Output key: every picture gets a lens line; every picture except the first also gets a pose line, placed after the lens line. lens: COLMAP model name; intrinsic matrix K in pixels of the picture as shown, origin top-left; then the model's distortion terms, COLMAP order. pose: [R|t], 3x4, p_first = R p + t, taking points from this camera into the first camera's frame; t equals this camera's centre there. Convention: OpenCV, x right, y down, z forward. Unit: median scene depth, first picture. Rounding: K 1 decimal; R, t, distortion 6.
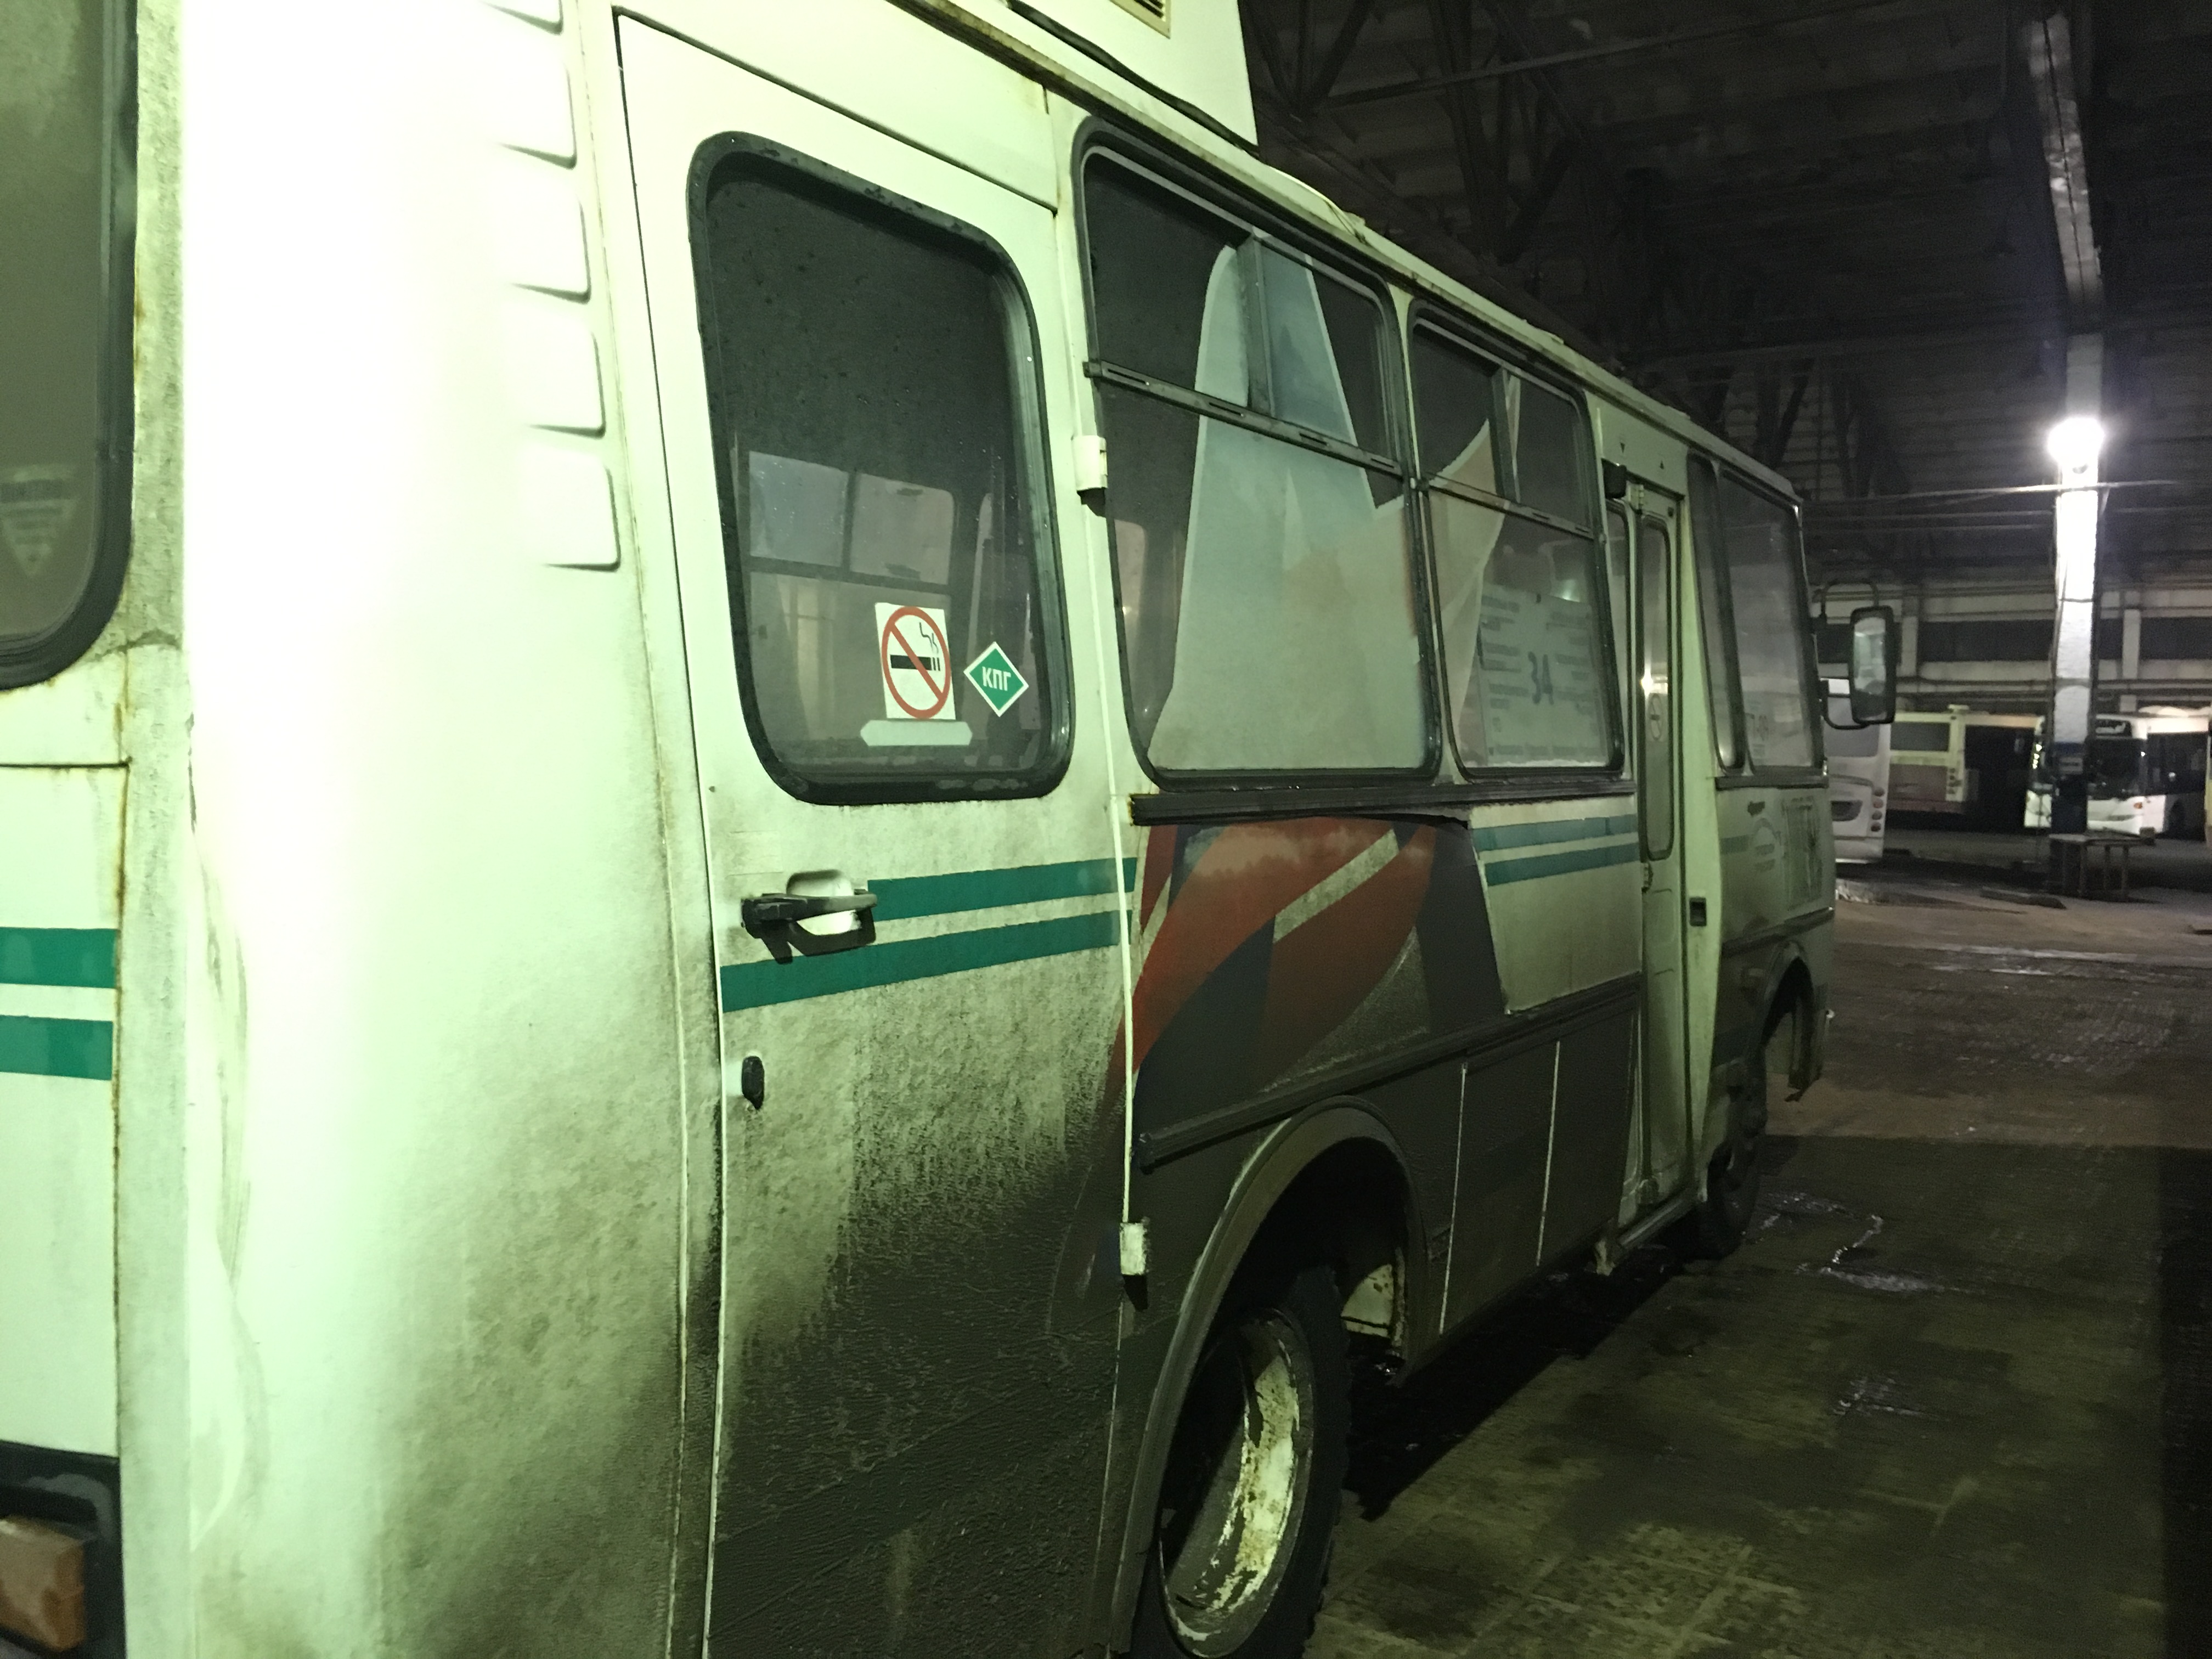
lens RADIAL K [[1856.4, 0, 1077.5], [0, 1856.4, 836.7], [0, 0, 1]] dist [0.083958, -0.099243]
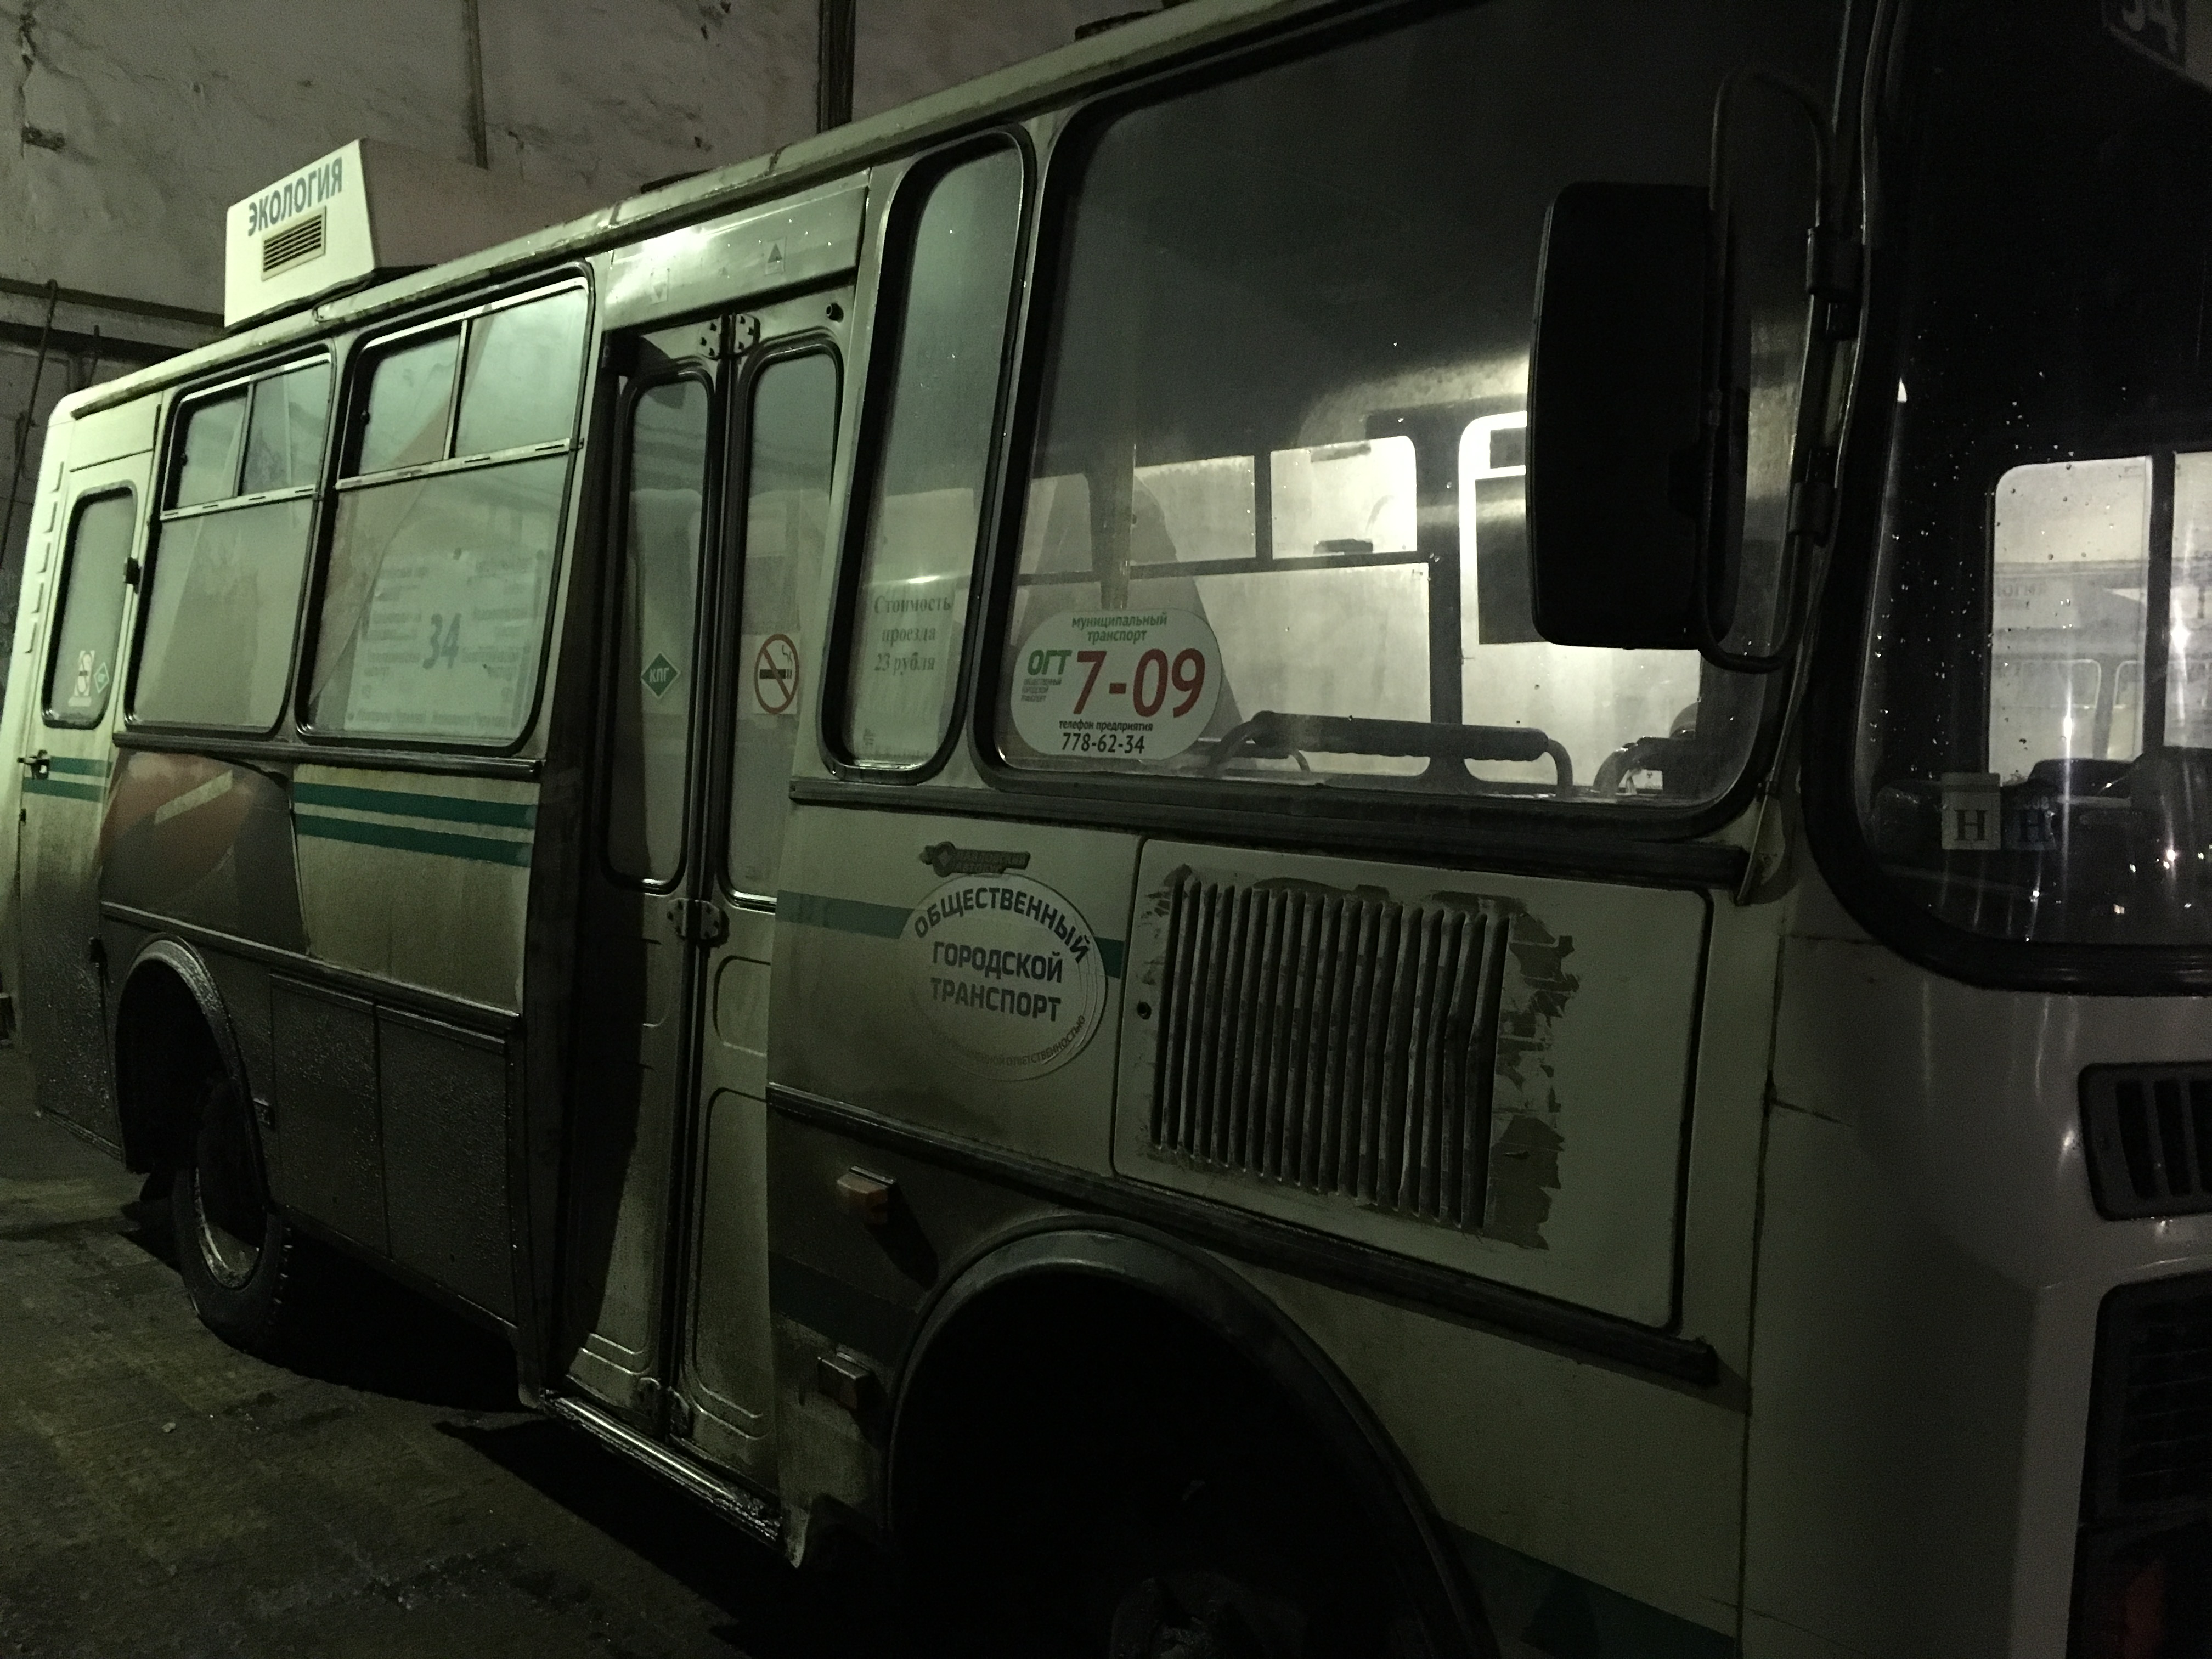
lens RADIAL K [[1856.4, 0, 1077.5], [0, 1856.4, 836.7], [0, 0, 1]] dist [0.083958, -0.099243]
pose [[-0.253247, 0.031827, -0.966878, 1.357563], [-0.082381, 0.995119, 0.054334, -0.082104], [0.963888, 0.093412, -0.249389, 1.961023]]
